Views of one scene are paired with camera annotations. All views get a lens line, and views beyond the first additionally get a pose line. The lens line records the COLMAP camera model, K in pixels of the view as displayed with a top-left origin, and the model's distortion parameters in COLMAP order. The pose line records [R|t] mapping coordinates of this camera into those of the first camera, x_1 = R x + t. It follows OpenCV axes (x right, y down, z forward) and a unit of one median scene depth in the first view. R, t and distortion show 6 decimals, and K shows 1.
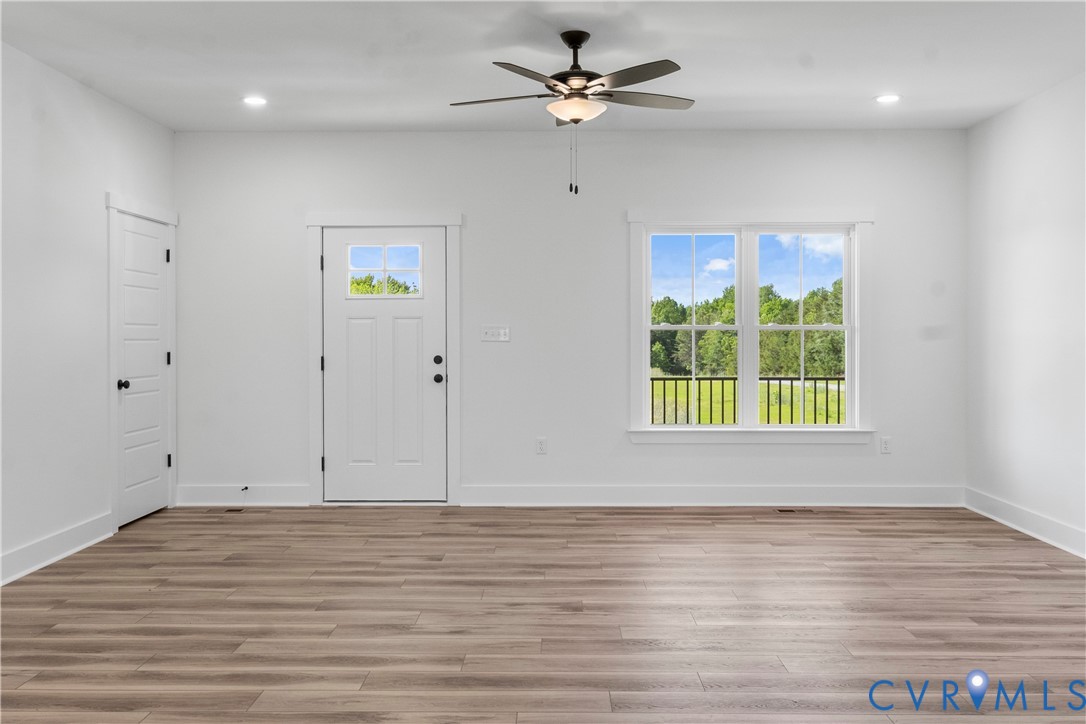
lens RADIAL K [[887.7, 0, 543.5], [0, 887.7, 340.3], [0, 0, 1]] dist [0.001842, 0.002320]
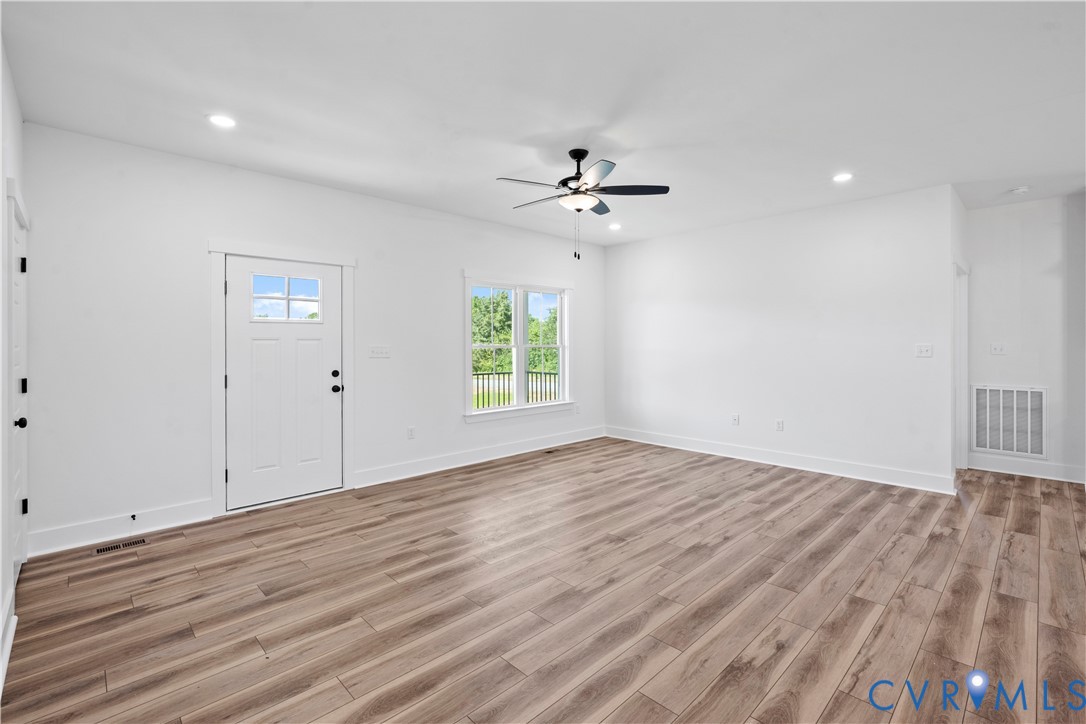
lens RADIAL K [[488.5, 0, 547.8], [0, 488.5, 344.9], [0, 0, 1]] dist [-0.003189, 0.000199]
pose [[0.706219, -0.000992, 0.707993, -0.577671], [0.005836, 0.999973, -0.004420, -0.019225], [-0.707970, 0.007254, 0.706206, 0.464075]]
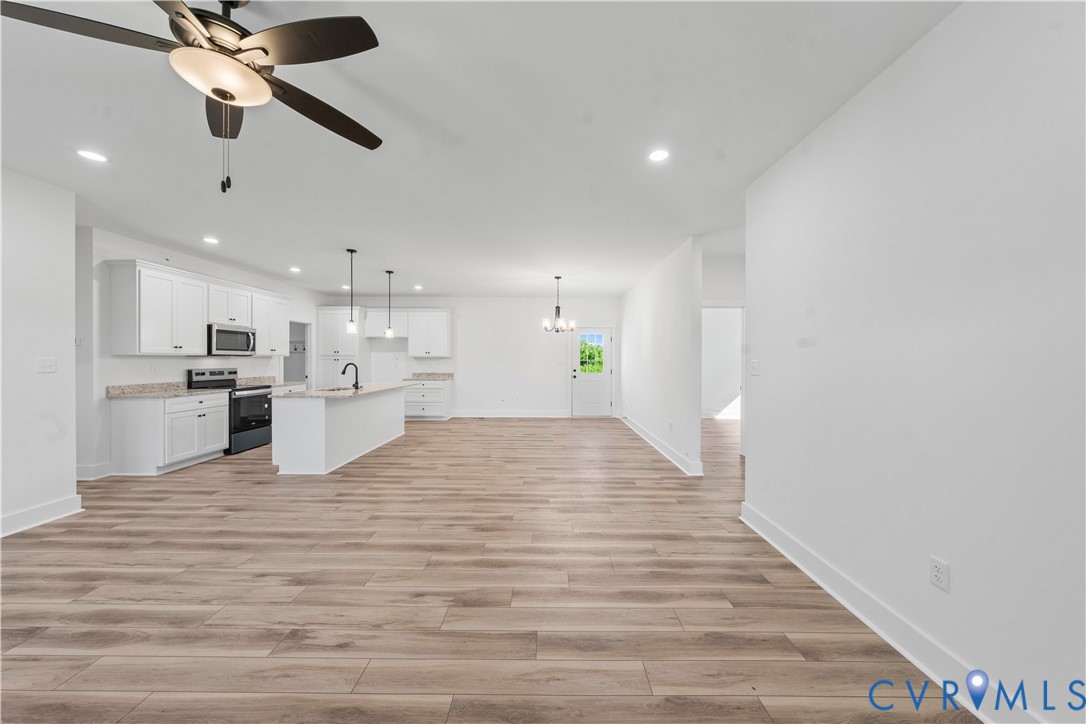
lens RADIAL K [[378.1, 0, 543.0], [0, 378.1, 362.0], [0, 0, 1]] dist [0.000375, 0.000057]
pose [[-0.999999, -0.001446, 0.000023, -0.241963], [-0.001445, 0.999928, 0.011945, -0.028446], [-0.000041, 0.011945, -0.999929, 1.332203]]
